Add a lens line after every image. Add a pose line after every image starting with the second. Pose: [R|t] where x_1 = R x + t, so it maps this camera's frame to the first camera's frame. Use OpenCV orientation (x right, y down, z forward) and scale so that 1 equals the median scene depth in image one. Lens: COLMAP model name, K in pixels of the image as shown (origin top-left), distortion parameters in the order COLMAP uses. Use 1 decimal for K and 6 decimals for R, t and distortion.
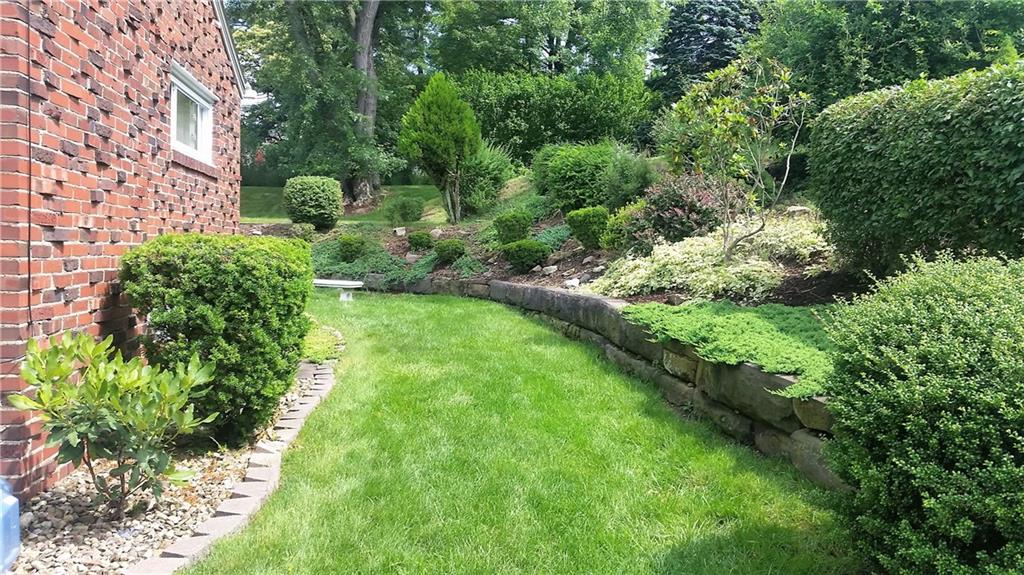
lens RADIAL K [[829.1, 0, 542.2], [0, 829.1, 311.7], [0, 0, 1]] dist [0.119064, -0.186311]
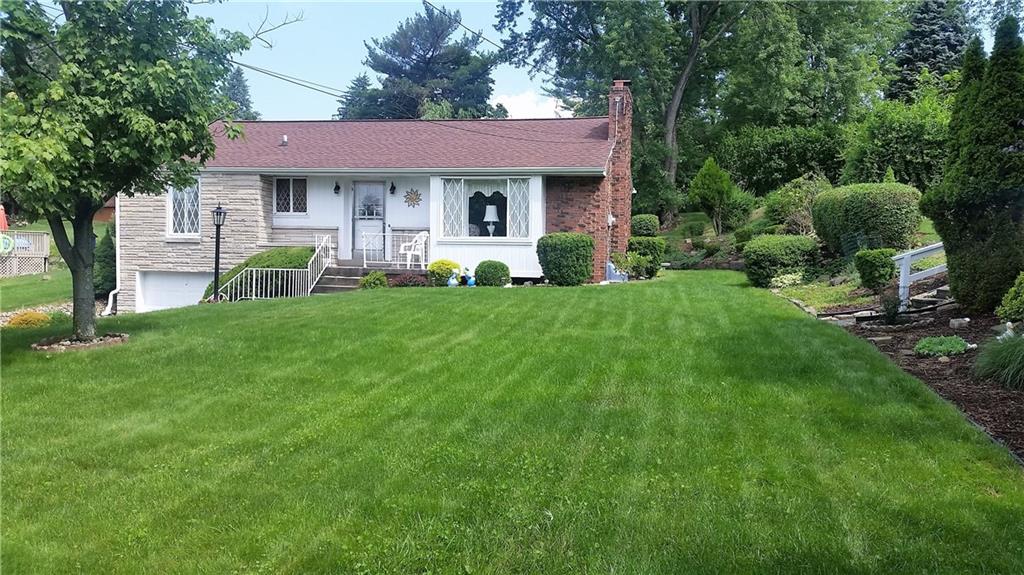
lens RADIAL K [[829.1, 0, 529.0], [0, 829.1, 306.4], [0, 0, 1]] dist [0.119064, -0.186311]
pose [[0.933697, 0.003781, -0.358043, 0.180139], [-0.014127, 0.999555, -0.026284, 0.114432], [0.357785, 0.029599, 0.933335, -0.950467]]
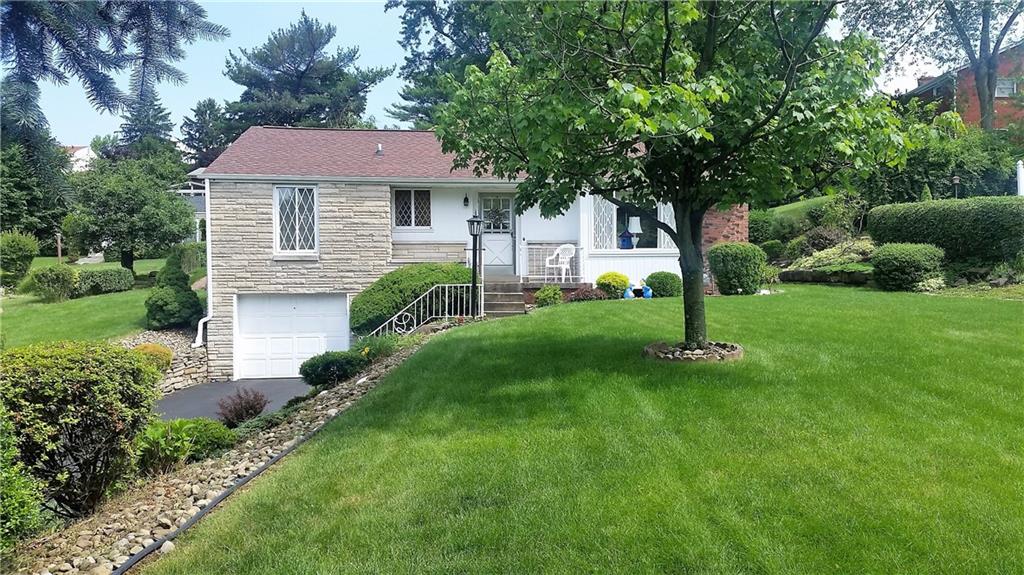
lens RADIAL K [[829.1, 0, 534.8], [0, 829.1, 301.7], [0, 0, 1]] dist [0.119064, -0.186311]
pose [[0.996416, -0.037603, -0.075768, -0.325159], [0.033059, 0.997628, -0.060372, 0.124245], [0.077858, 0.057651, 0.995296, -1.033709]]
